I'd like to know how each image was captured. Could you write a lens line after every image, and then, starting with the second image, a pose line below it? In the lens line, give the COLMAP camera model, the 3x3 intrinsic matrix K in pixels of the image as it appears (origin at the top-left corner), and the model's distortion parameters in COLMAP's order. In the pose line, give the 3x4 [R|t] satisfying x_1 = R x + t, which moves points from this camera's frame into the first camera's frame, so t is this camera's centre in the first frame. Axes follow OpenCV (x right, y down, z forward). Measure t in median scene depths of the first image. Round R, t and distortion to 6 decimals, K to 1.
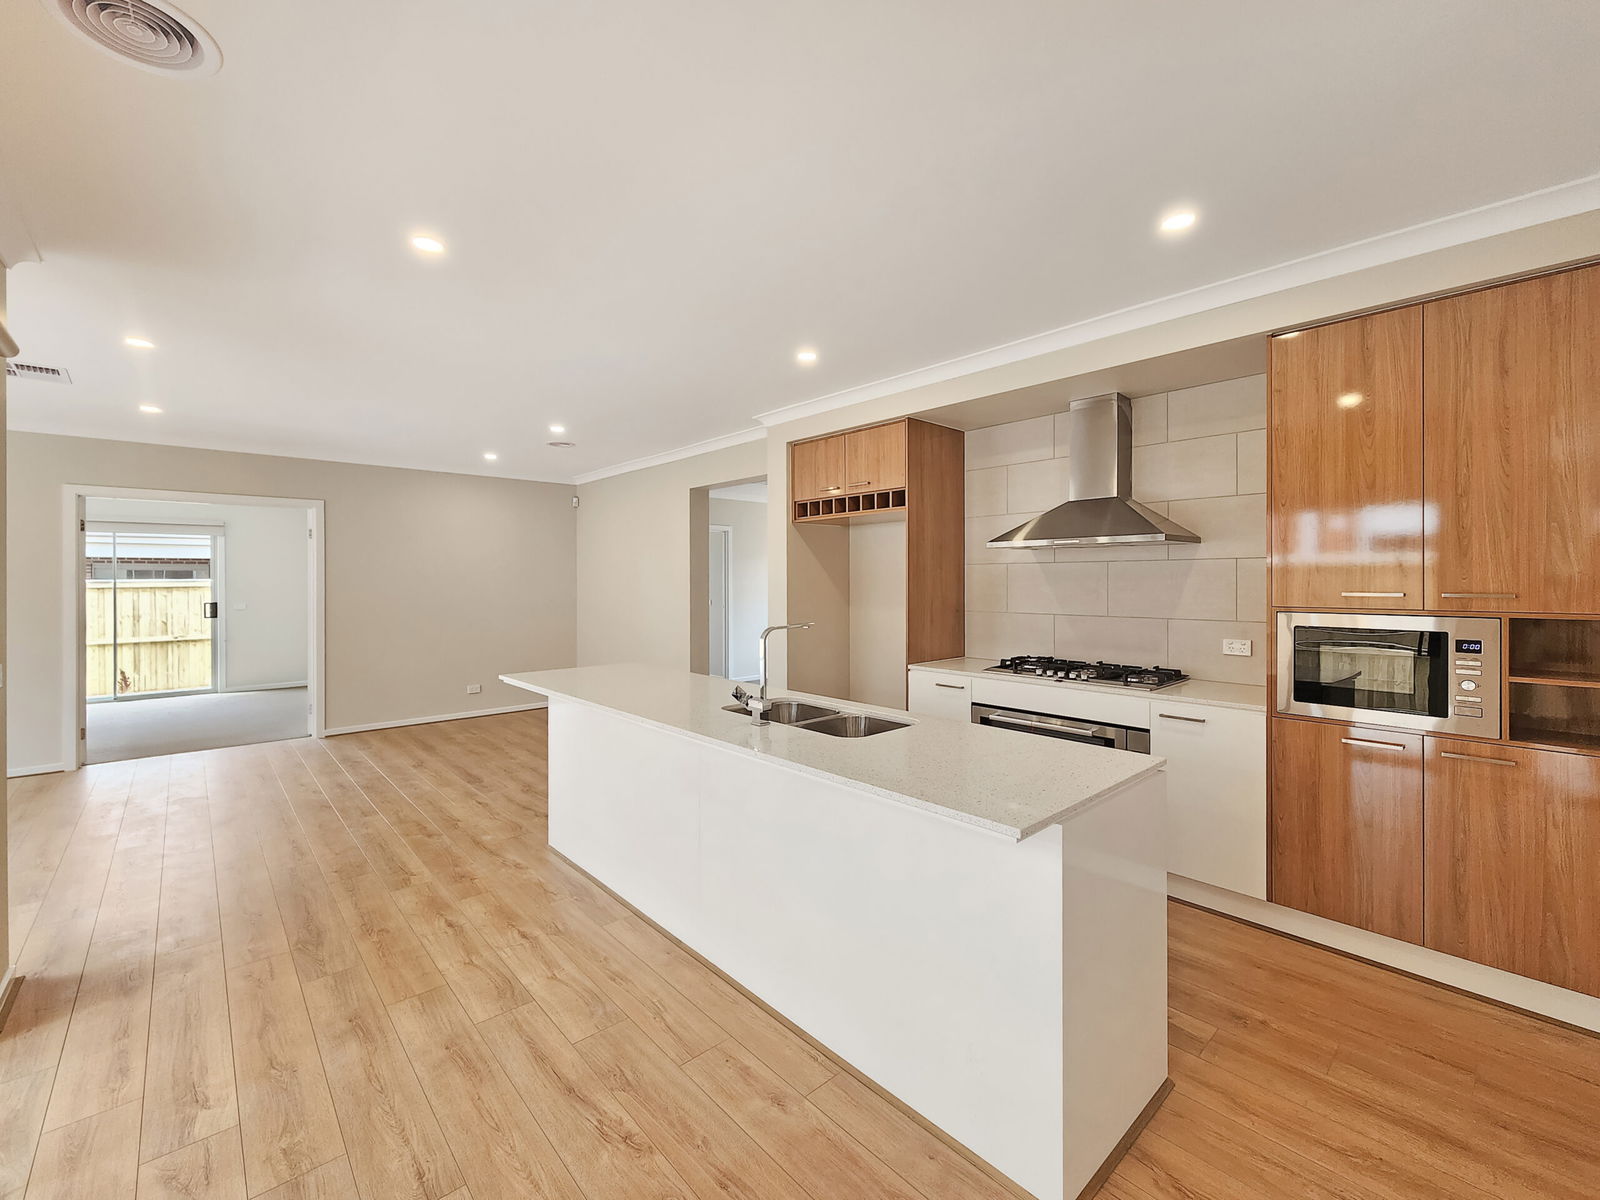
lens RADIAL K [[674.1, 0, 800.3], [0, 674.1, 579.7], [0, 0, 1]] dist [0.000260, 0.000000]
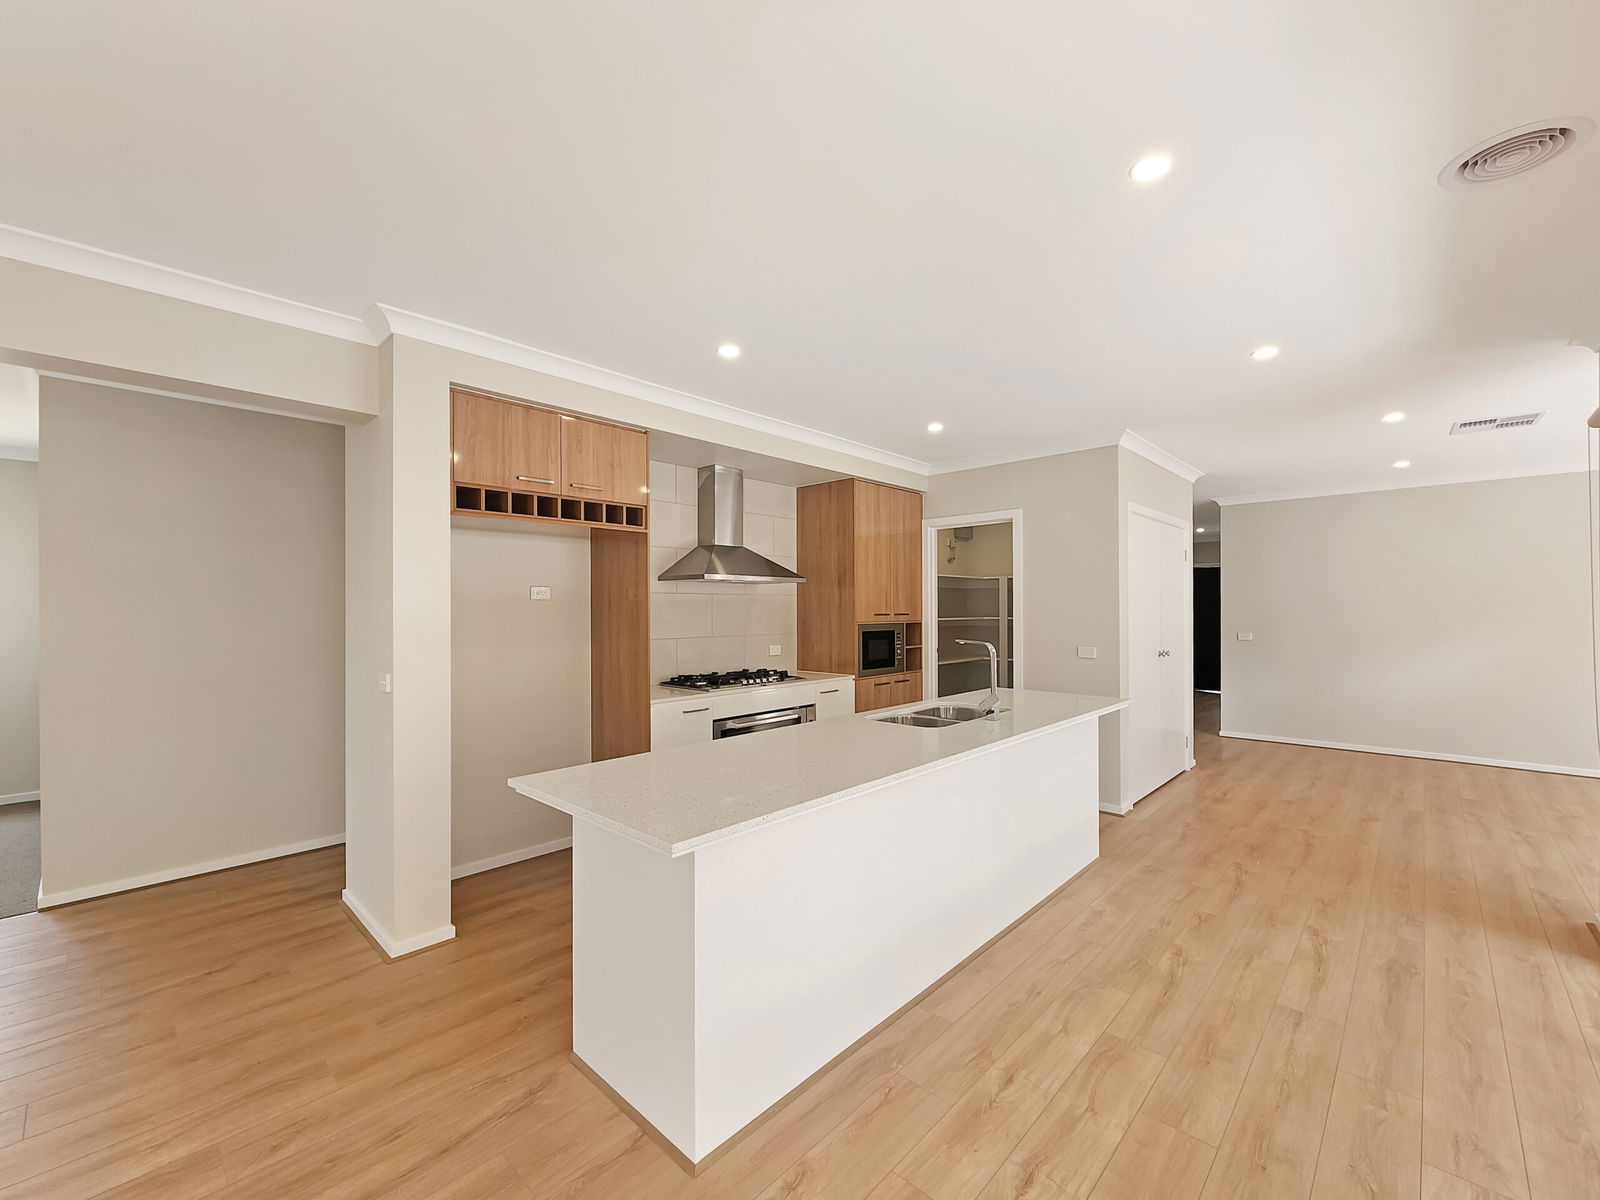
lens RADIAL K [[655.8, 0, 799.3], [0, 655.8, 608.7], [0, 0, 1]] dist [-0.000231, 0.000012]
pose [[-0.068958, 0.002419, 0.997617, -1.234701], [0.002392, 0.999995, -0.002259, 0.006605], [-0.997617, 0.002230, -0.068963, 1.412027]]
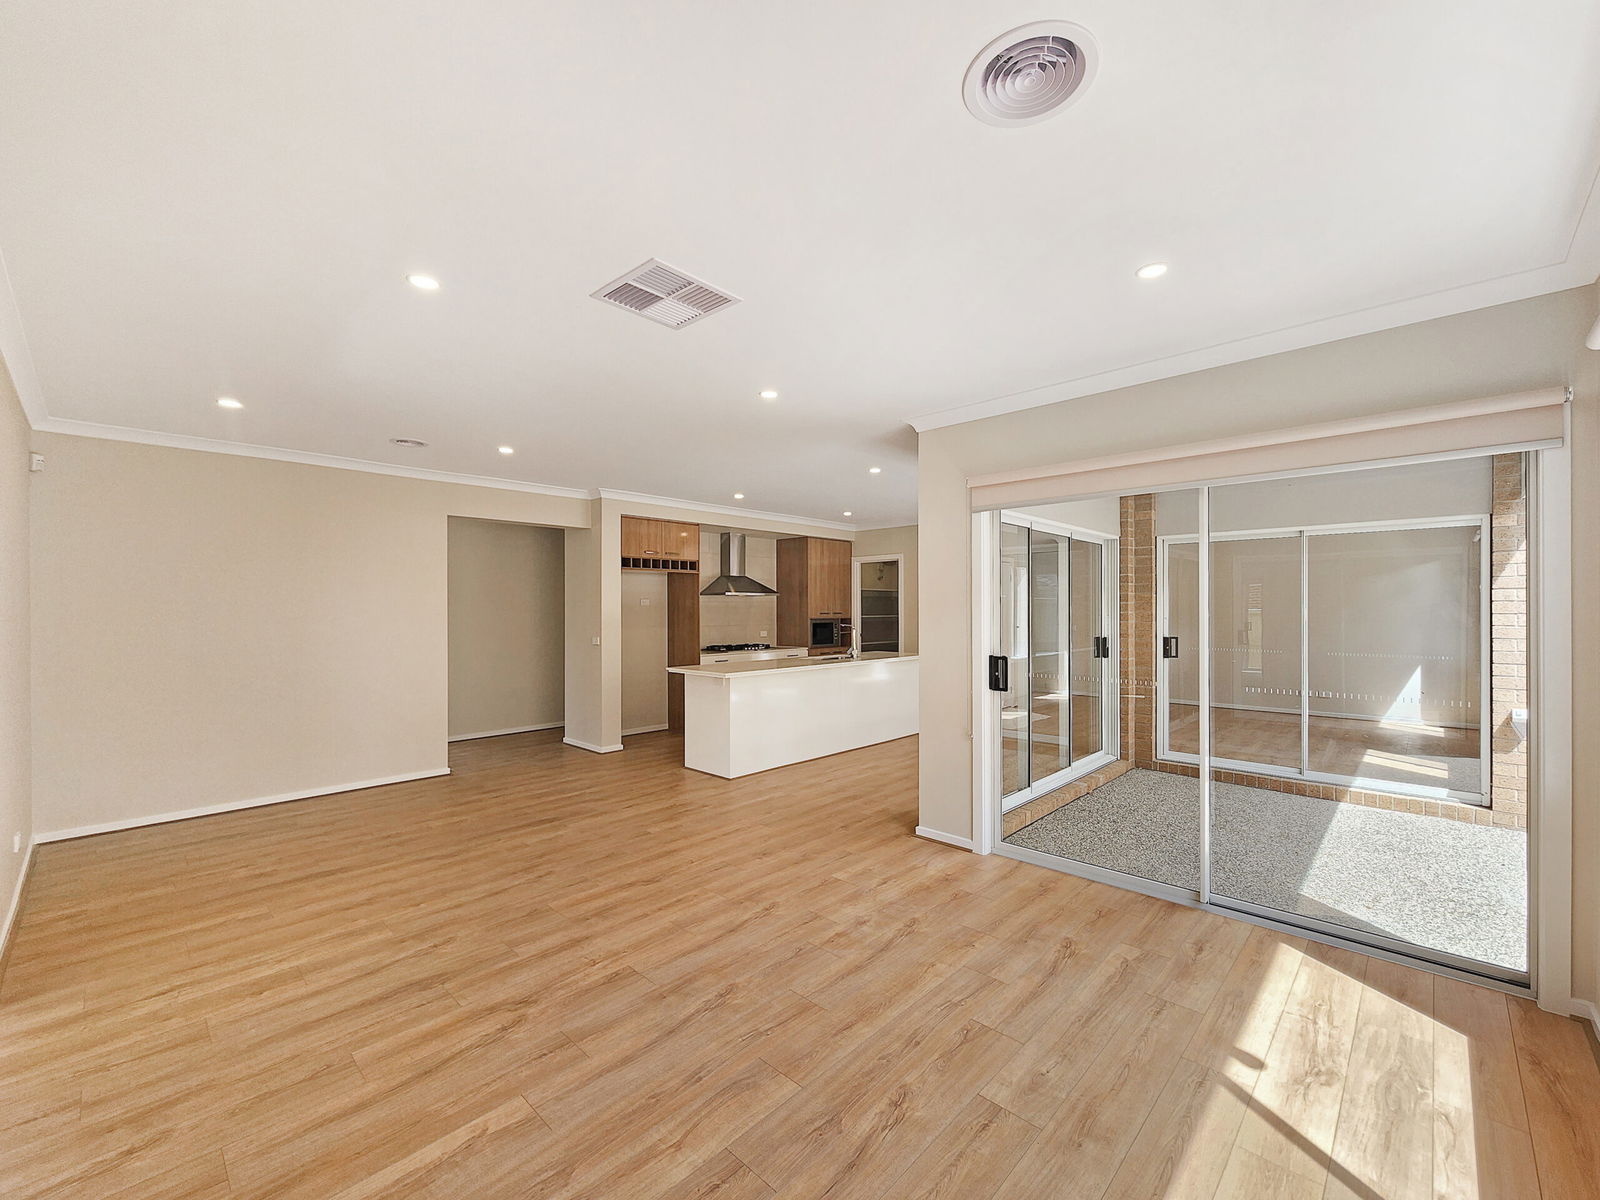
lens RADIAL K [[655.8, 0, 799.3], [0, 655.8, 608.7], [0, 0, 1]] dist [-0.000231, 0.000012]
pose [[-0.066215, 0.003459, 0.997799, -2.807202], [0.001669, 0.999993, -0.003356, 0.006479], [-0.997804, 0.001443, -0.066220, 1.387915]]
